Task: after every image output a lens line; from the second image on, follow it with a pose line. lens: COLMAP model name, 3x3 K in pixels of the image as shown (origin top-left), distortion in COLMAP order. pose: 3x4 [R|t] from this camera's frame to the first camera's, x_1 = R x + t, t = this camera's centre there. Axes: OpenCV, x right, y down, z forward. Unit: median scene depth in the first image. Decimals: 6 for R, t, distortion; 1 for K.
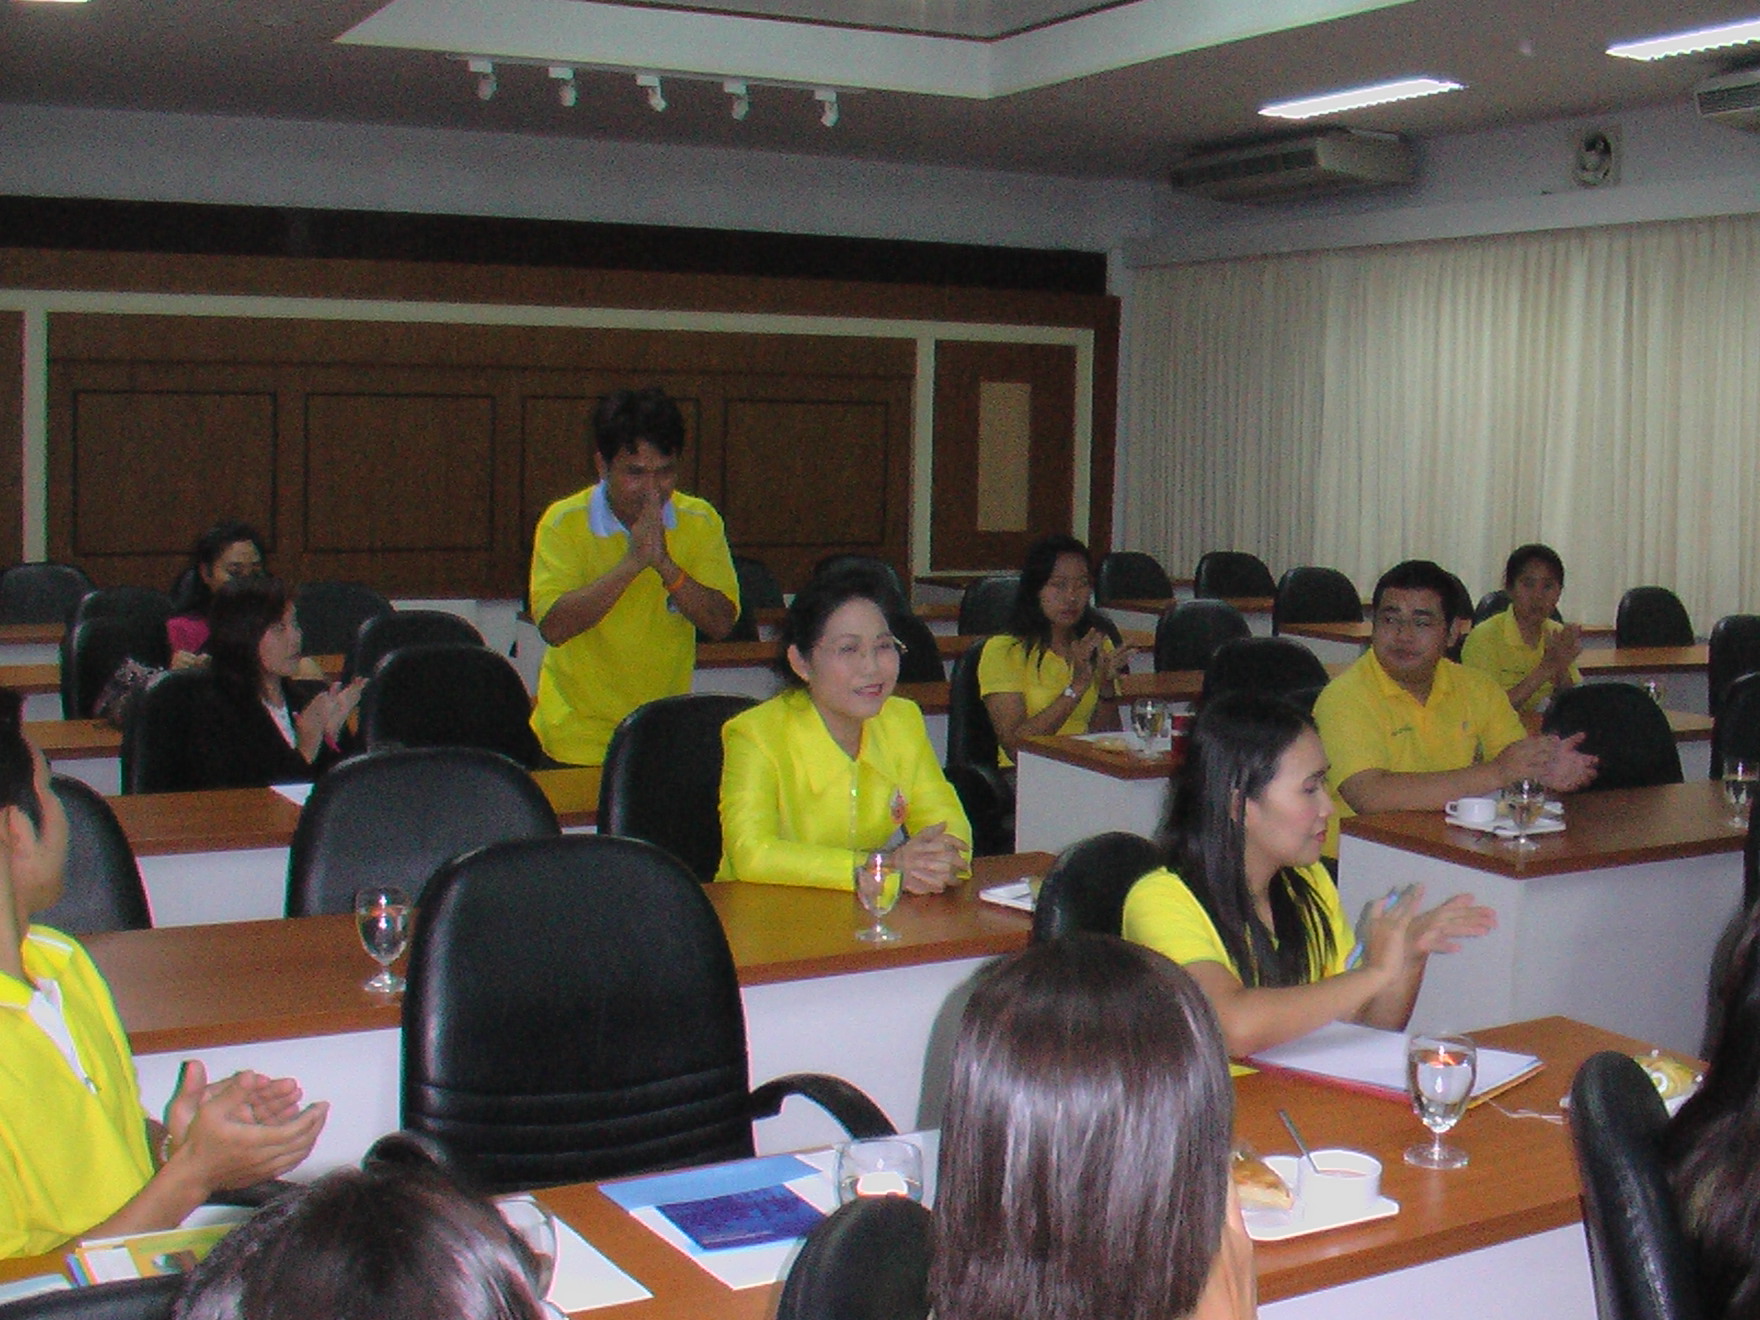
lens RADIAL K [[2158.6, 0, 873.7], [0, 2158.6, 628.5], [0, 0, 1]] dist [-0.261077, 0.239232]
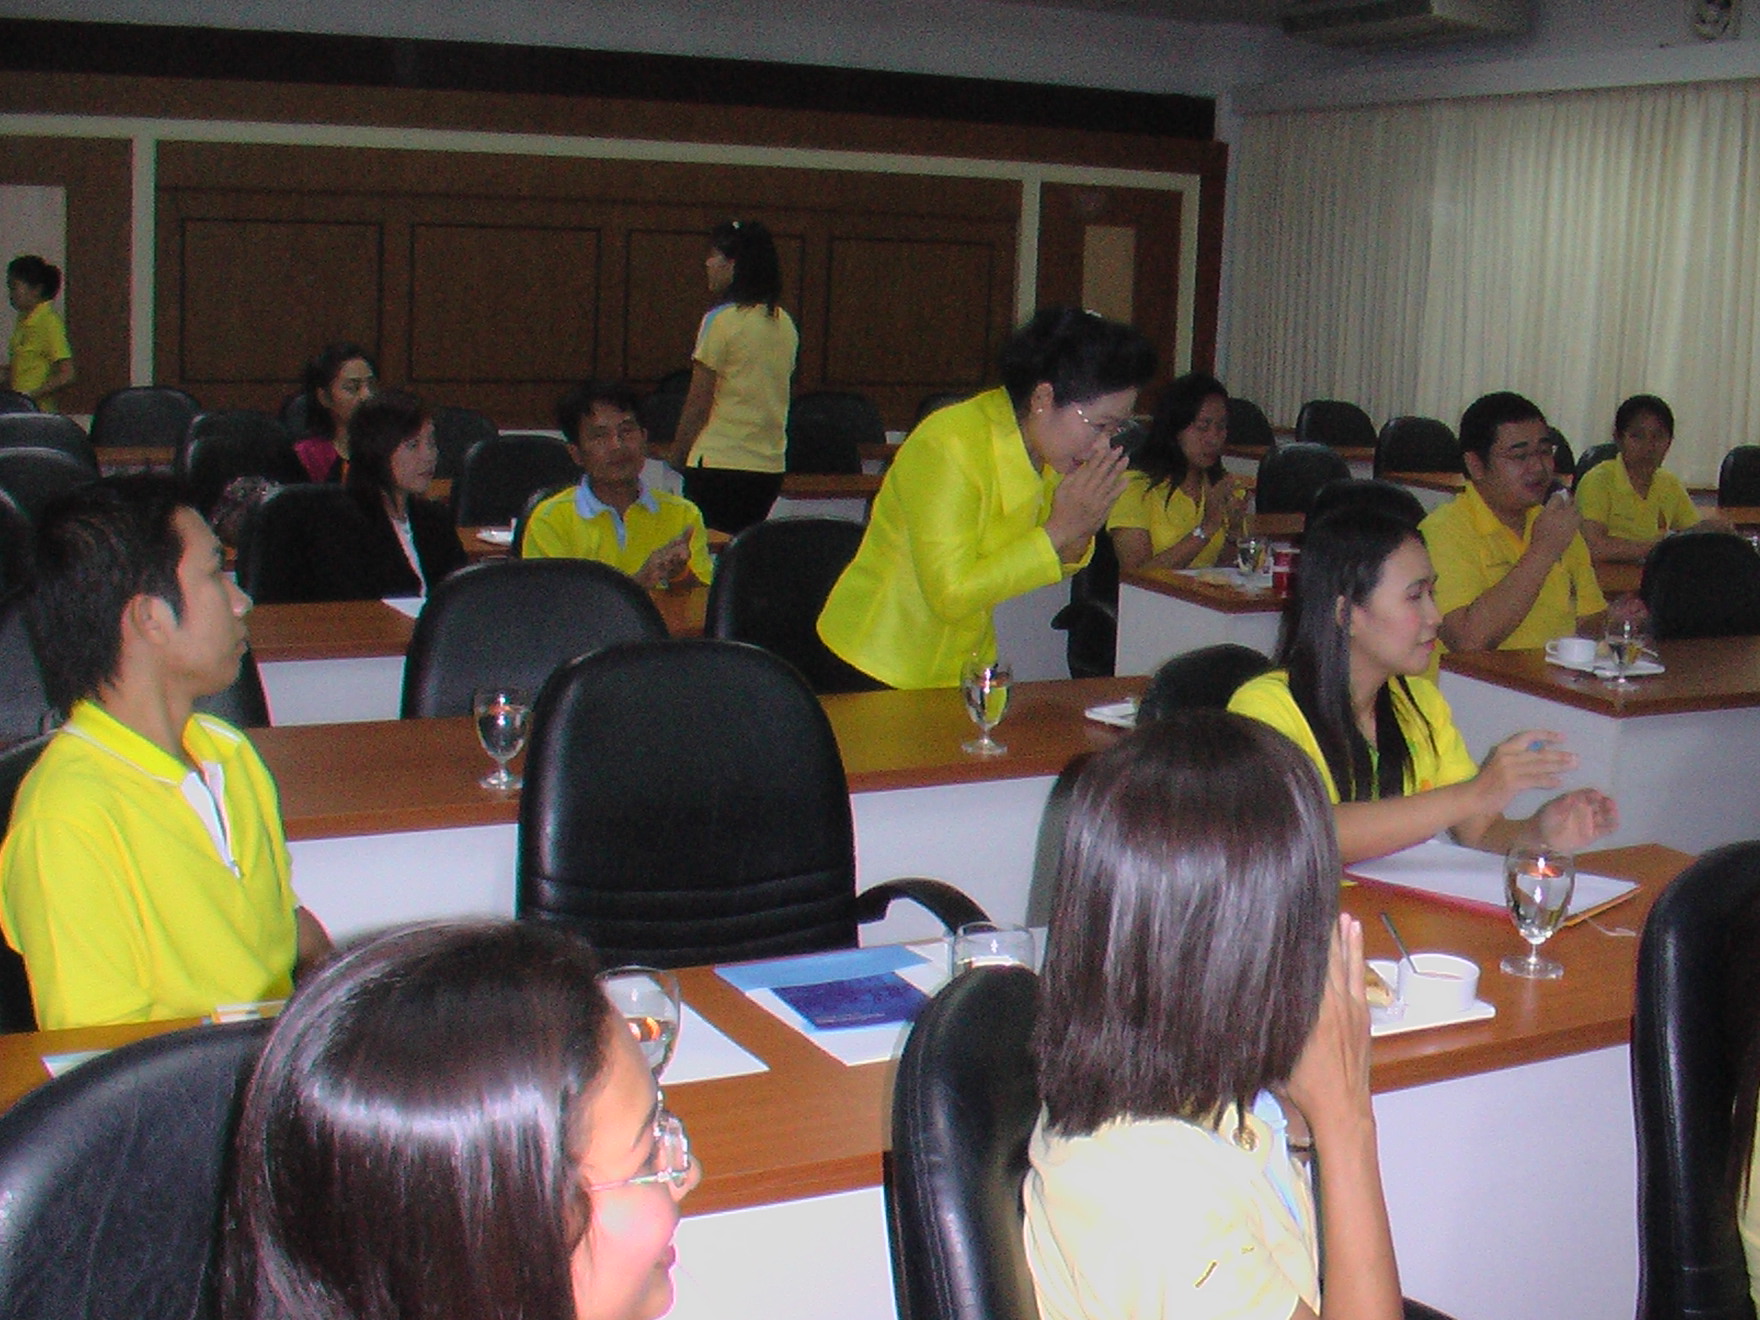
lens RADIAL K [[2158.6, 0, 873.7], [0, 2158.6, 628.5], [0, 0, 1]] dist [-0.261077, 0.239232]
pose [[0.998805, 0.024793, -0.042113, -0.005090], [-0.021763, 0.997242, 0.070954, 0.008815], [0.043756, -0.069952, 0.996590, -0.008787]]
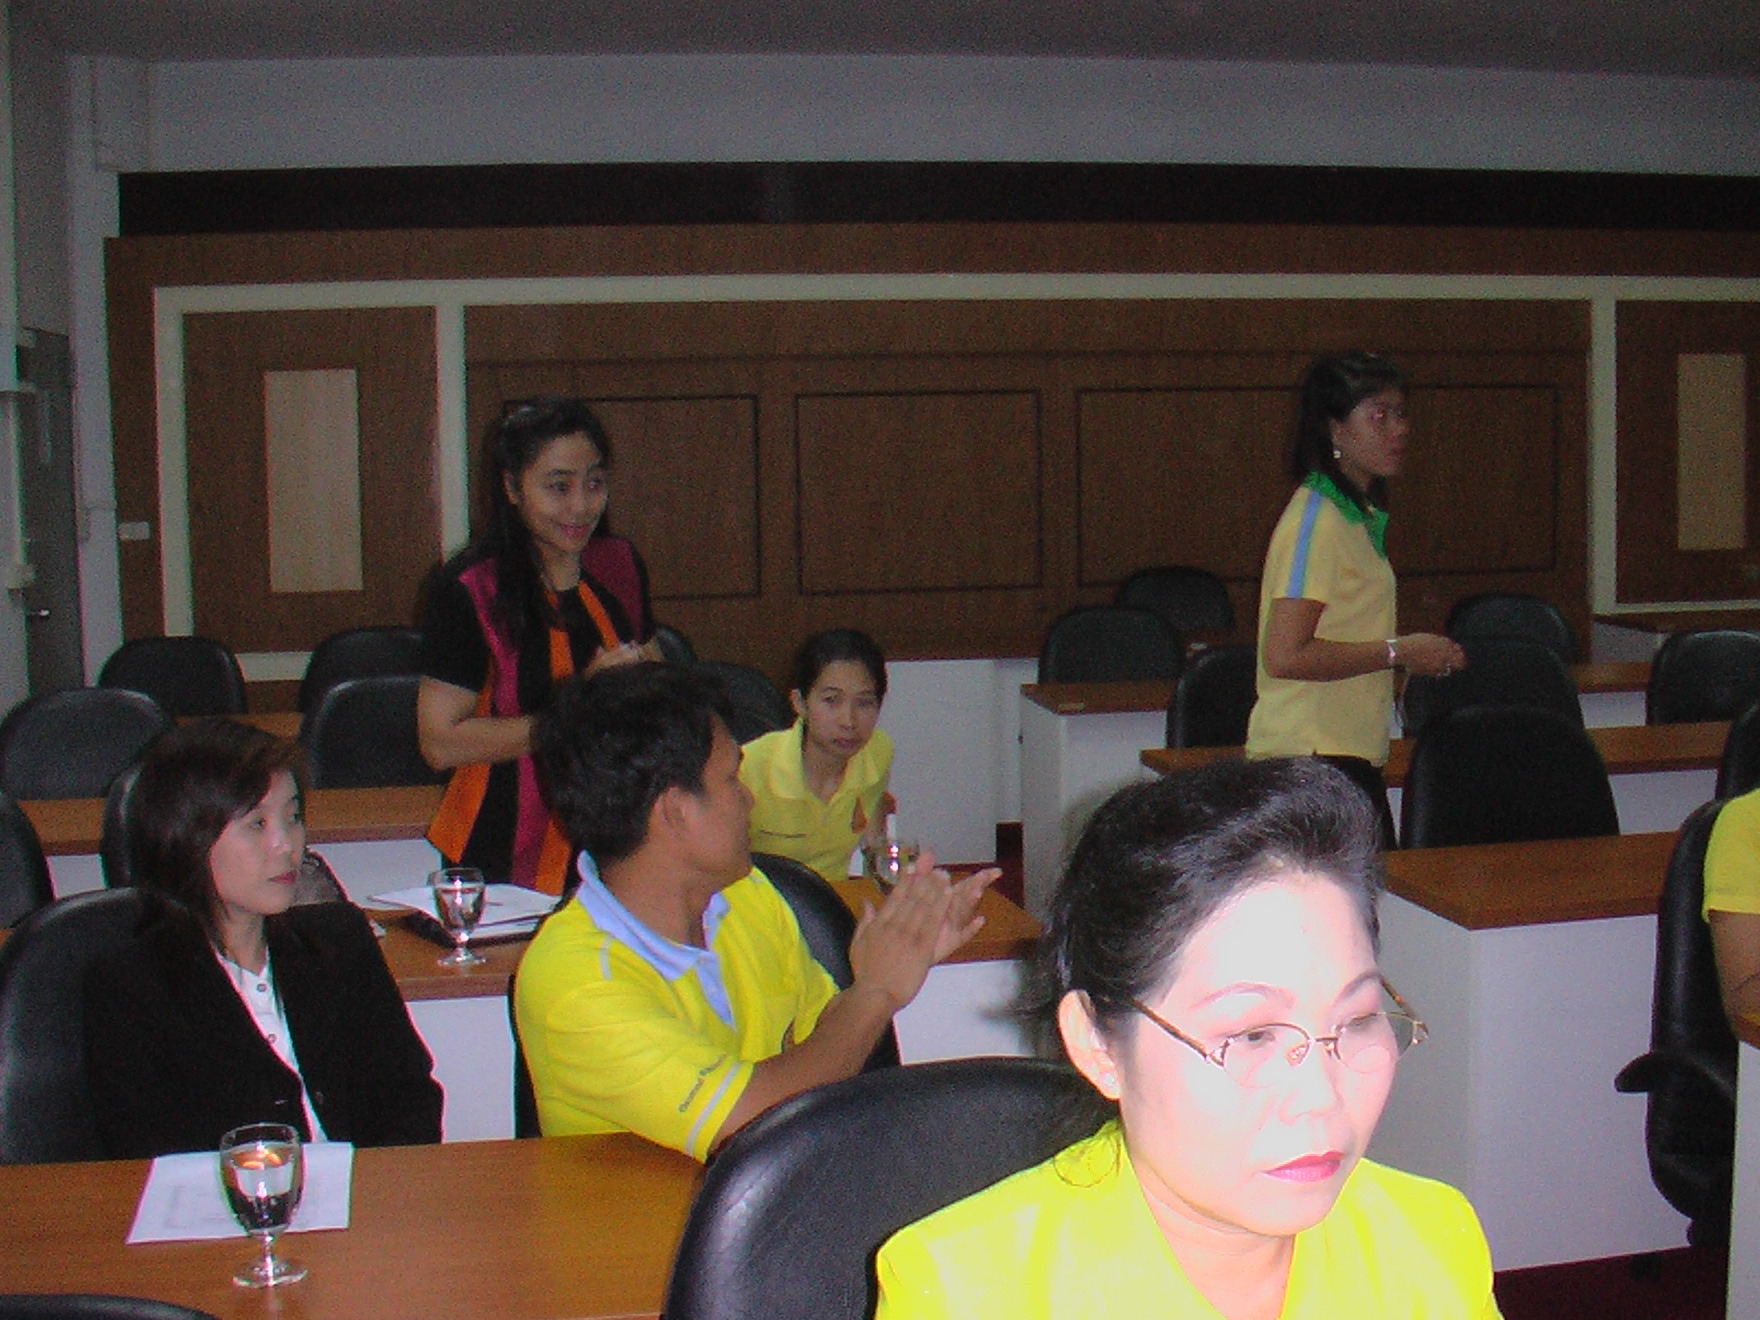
lens RADIAL K [[2158.6, 0, 873.7], [0, 2158.6, 628.5], [0, 0, 1]] dist [-0.261077, 0.239232]
pose [[0.947298, -0.010750, -0.320173, 0.033963], [0.009620, 0.999941, -0.005111, -0.039494], [0.320209, 0.001762, 0.947345, 0.502565]]
